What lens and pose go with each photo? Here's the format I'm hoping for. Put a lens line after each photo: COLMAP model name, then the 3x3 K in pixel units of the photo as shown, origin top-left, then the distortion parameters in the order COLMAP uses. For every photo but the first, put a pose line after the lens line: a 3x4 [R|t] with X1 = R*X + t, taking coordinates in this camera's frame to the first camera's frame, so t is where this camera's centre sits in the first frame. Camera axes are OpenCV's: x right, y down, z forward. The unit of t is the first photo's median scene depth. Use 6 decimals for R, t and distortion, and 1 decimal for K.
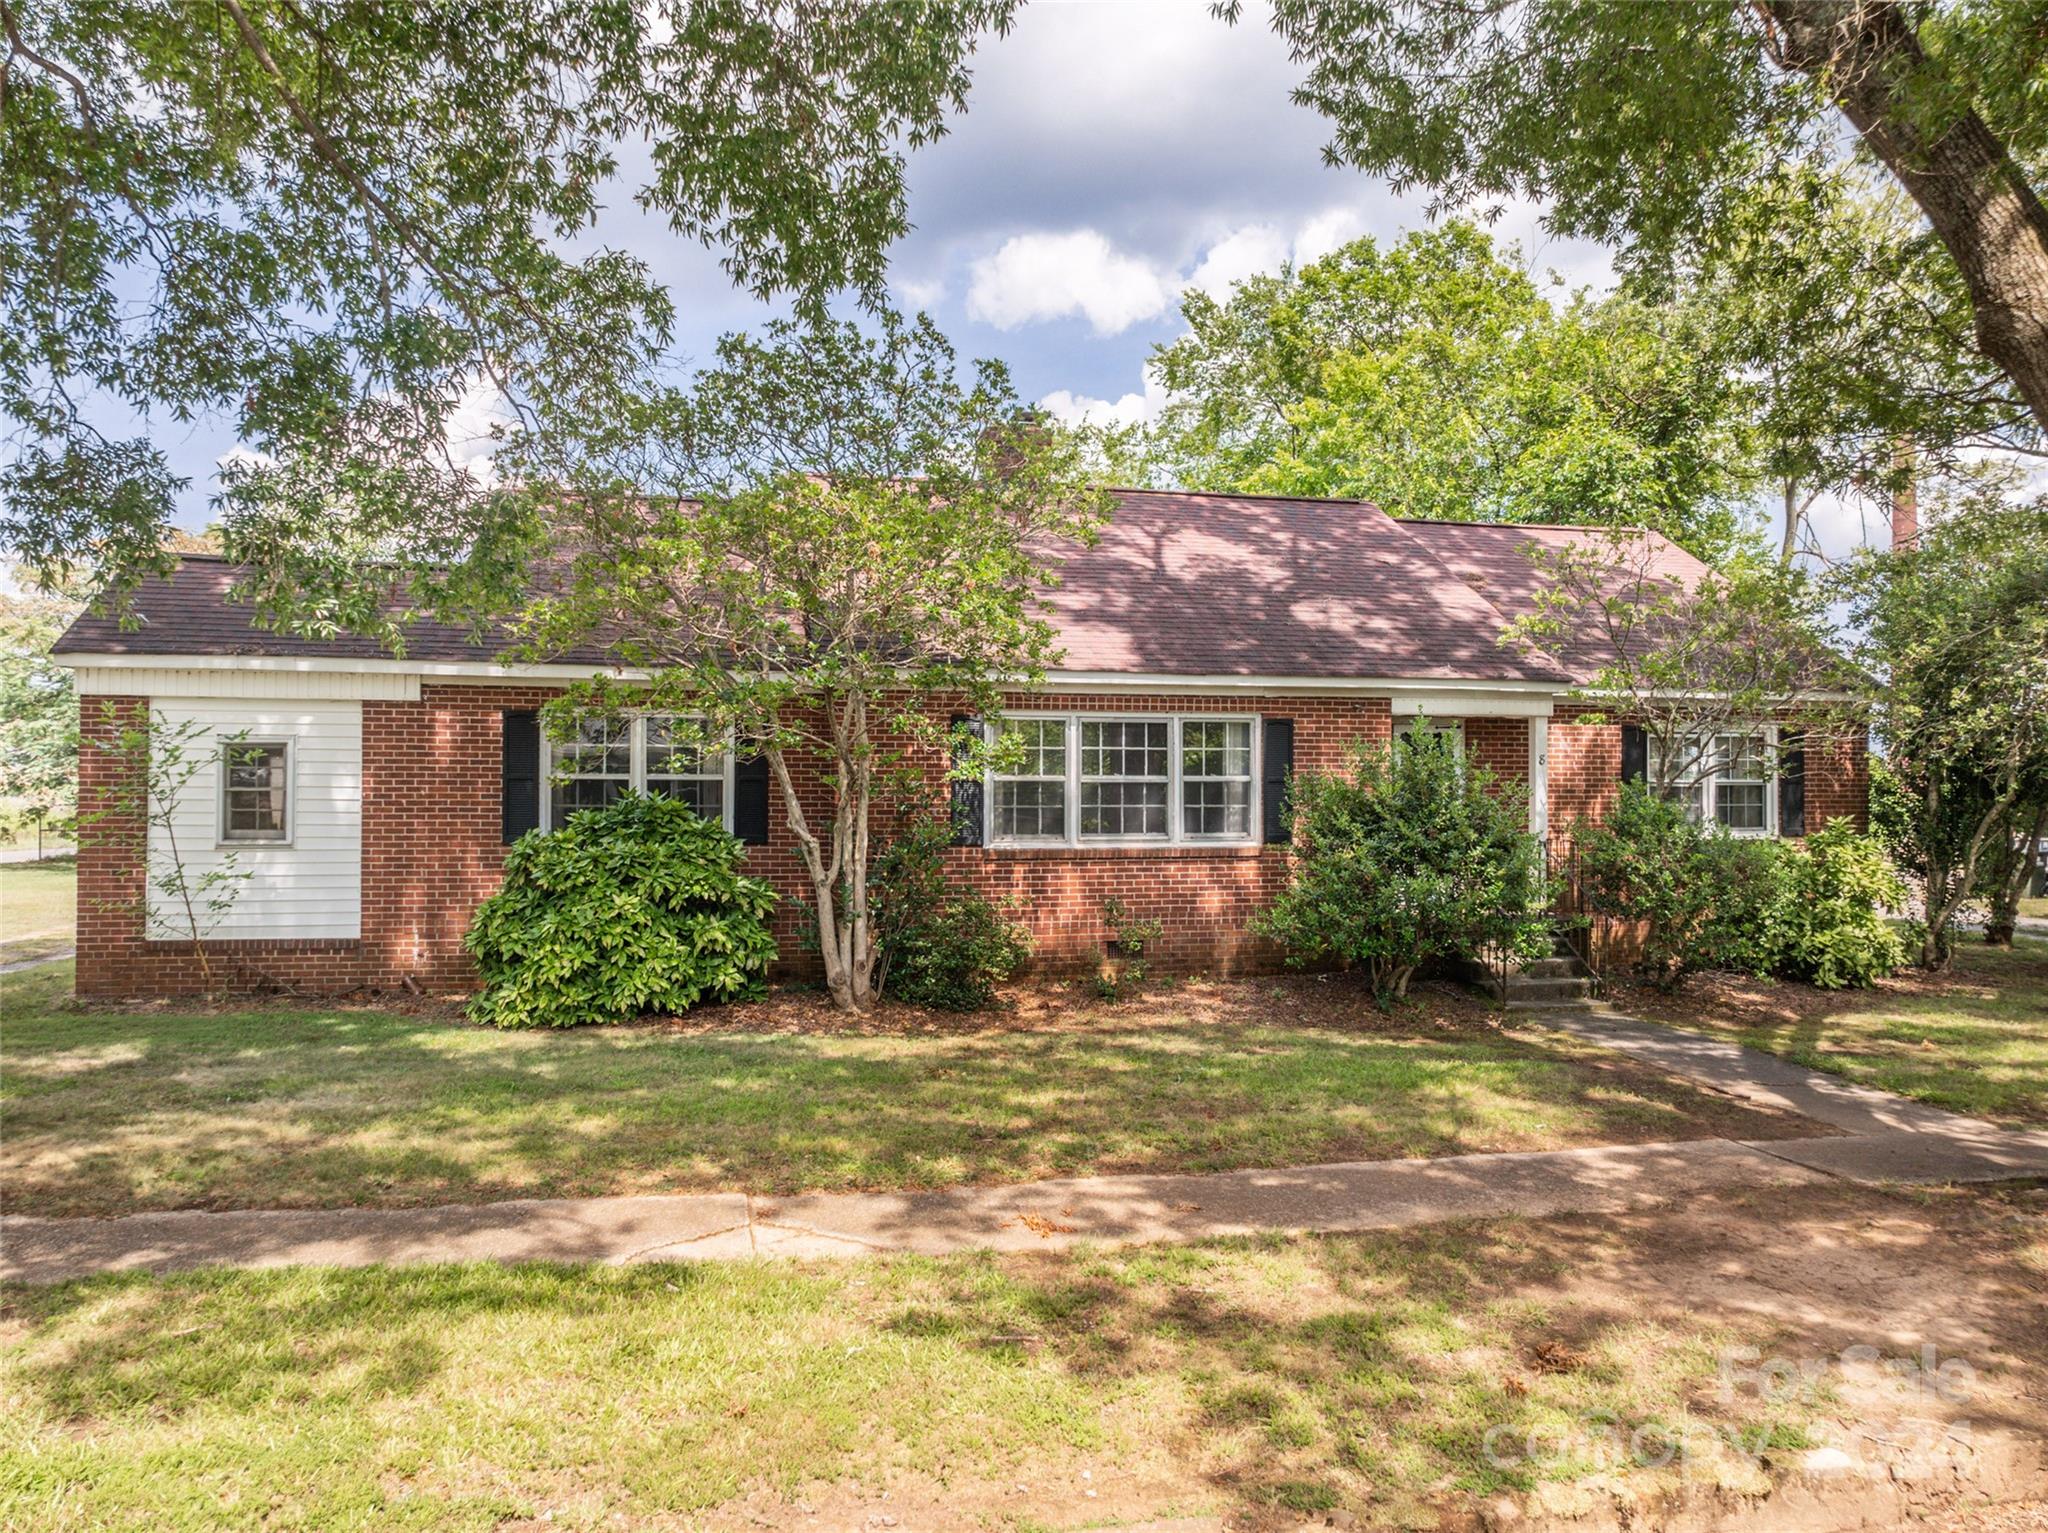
lens RADIAL K [[1444.8, 0, 1029.1], [0, 1444.8, 760.8], [0, 0, 1]] dist [0.000184, 0.000782]
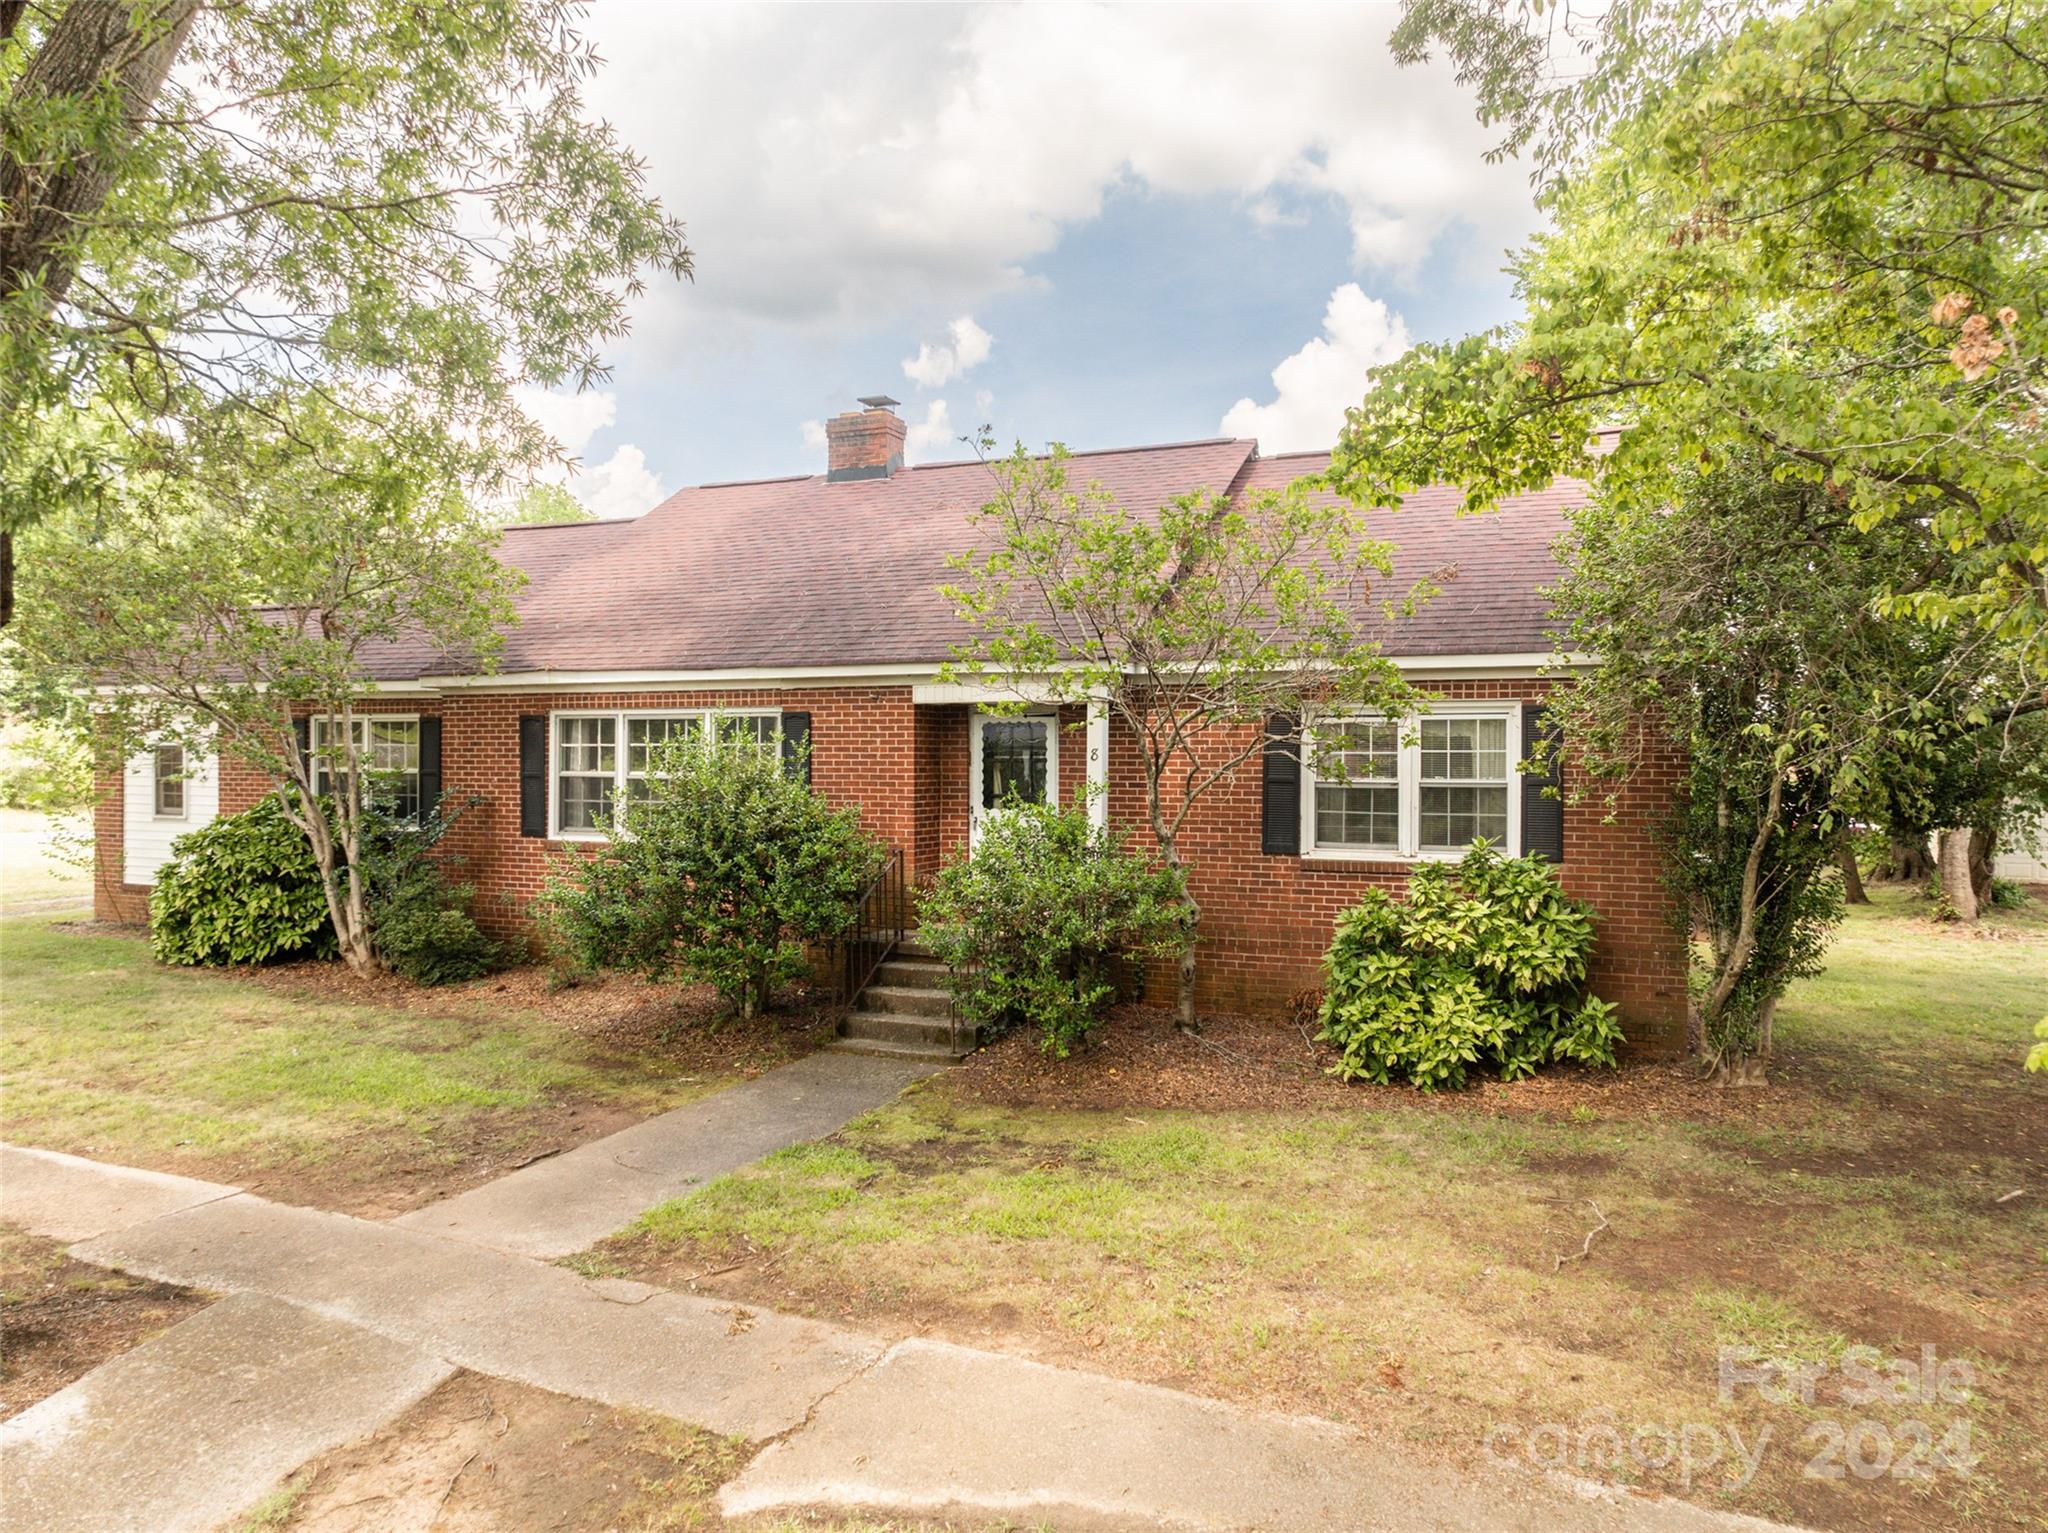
lens RADIAL K [[1444.8, 0, 1024.2], [0, 1444.8, 762.5], [0, 0, 1]] dist [0.000184, 0.000782]
pose [[0.811489, 0.000581, -0.584368, 0.840950], [-0.002138, 0.999996, -0.001974, 0.004868], [0.584364, 0.002851, 0.811487, 0.330609]]
